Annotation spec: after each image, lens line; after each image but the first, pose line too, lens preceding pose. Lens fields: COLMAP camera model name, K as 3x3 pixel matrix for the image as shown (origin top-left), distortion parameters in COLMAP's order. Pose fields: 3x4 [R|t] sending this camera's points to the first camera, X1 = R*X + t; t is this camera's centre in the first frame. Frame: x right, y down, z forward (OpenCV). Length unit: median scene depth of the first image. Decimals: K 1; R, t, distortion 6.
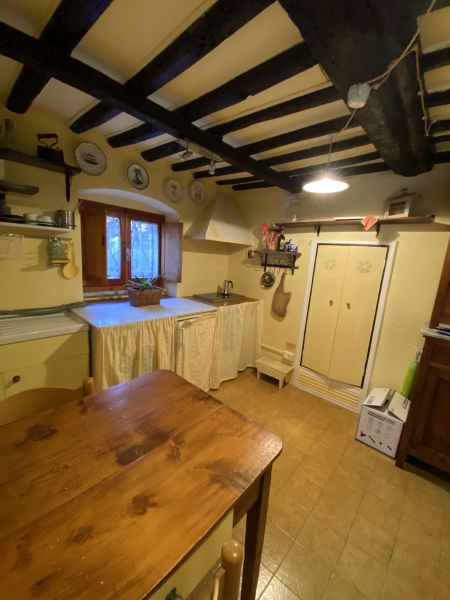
lens RADIAL K [[241.0, 0, 223.8], [0, 241.0, 301.5], [0, 0, 1]] dist [0.001887, -0.013690]
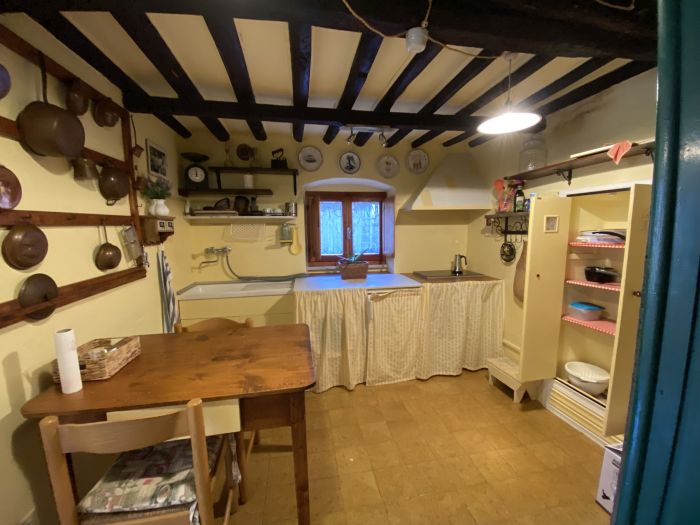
lens RADIAL K [[281.7, 0, 348.7], [0, 281.7, 266.5], [0, 0, 1]] dist [-0.009696, -0.001144]
pose [[0.781391, -0.004956, -0.624022, 0.562444], [-0.048779, 0.996424, -0.068993, 0.063911], [0.622133, 0.084350, 0.778355, 0.030458]]
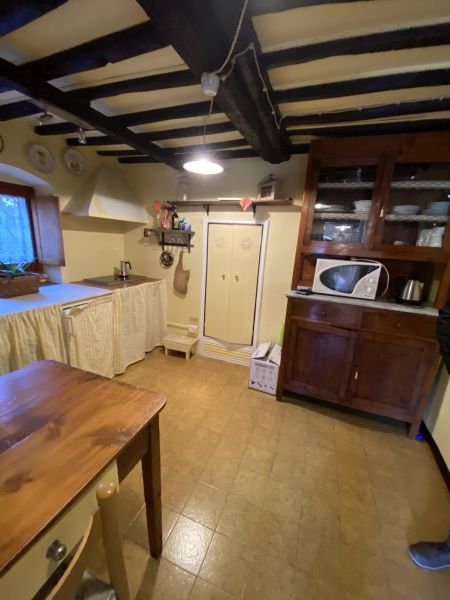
lens RADIAL K [[241.0, 0, 227.7], [0, 241.0, 301.9], [0, 0, 1]] dist [0.001887, -0.013690]
pose [[0.930394, -0.108608, 0.350103, 0.079024], [0.079576, 0.992165, 0.096315, 0.020486], [-0.357820, -0.061751, 0.931747, -0.069623]]
